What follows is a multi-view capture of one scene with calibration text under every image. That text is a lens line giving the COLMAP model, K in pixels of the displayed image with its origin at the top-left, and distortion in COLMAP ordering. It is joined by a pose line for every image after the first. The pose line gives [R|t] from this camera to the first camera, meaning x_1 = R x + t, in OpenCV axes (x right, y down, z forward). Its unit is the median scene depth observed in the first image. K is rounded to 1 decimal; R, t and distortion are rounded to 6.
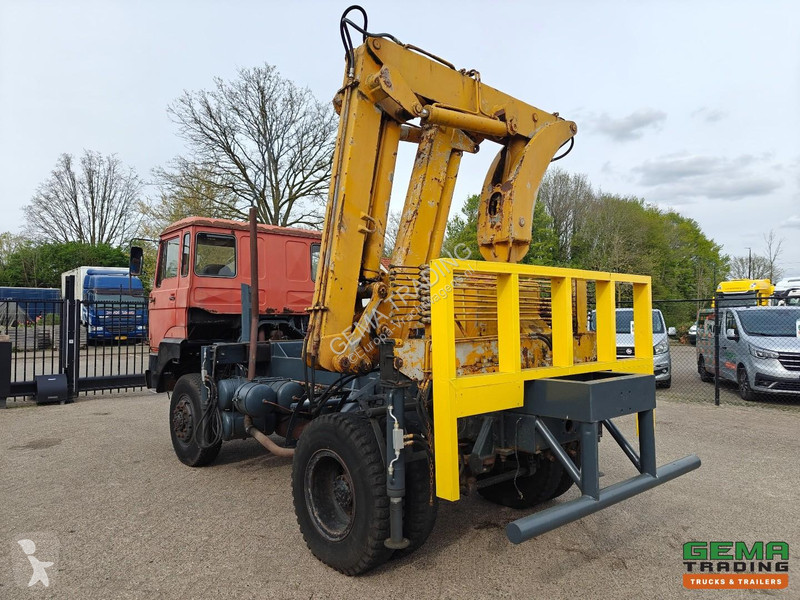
lens RADIAL K [[561.4, 0, 400.0], [0, 561.4, 300.0], [0, 0, 1]] dist [0.003313, -0.005137]
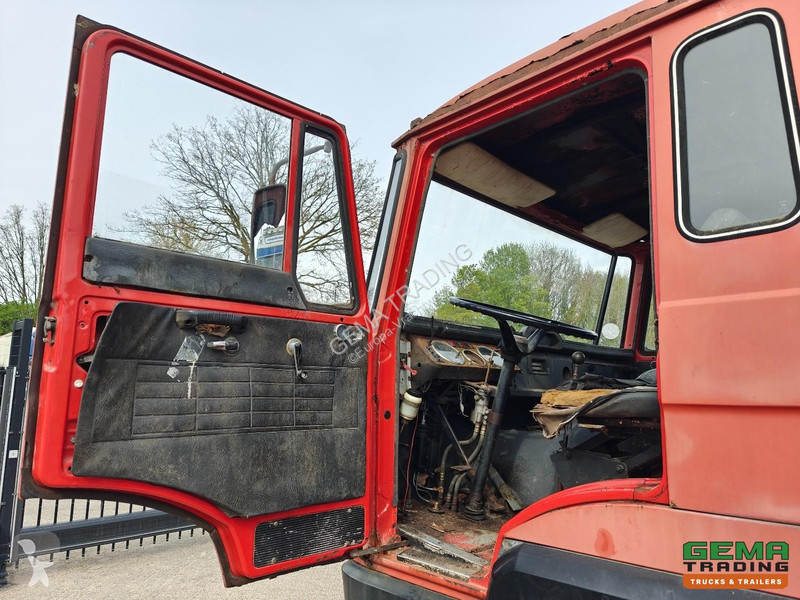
lens RADIAL K [[561.4, 0, 400.0], [0, 561.4, 300.0], [0, 0, 1]] dist [0.003313, -0.005137]
pose [[0.996416, 0.026980, 0.080166, -0.056038], [-0.015903, 0.990619, -0.135725, 0.000321], [-0.083075, 0.133964, 0.987498, 0.090032]]
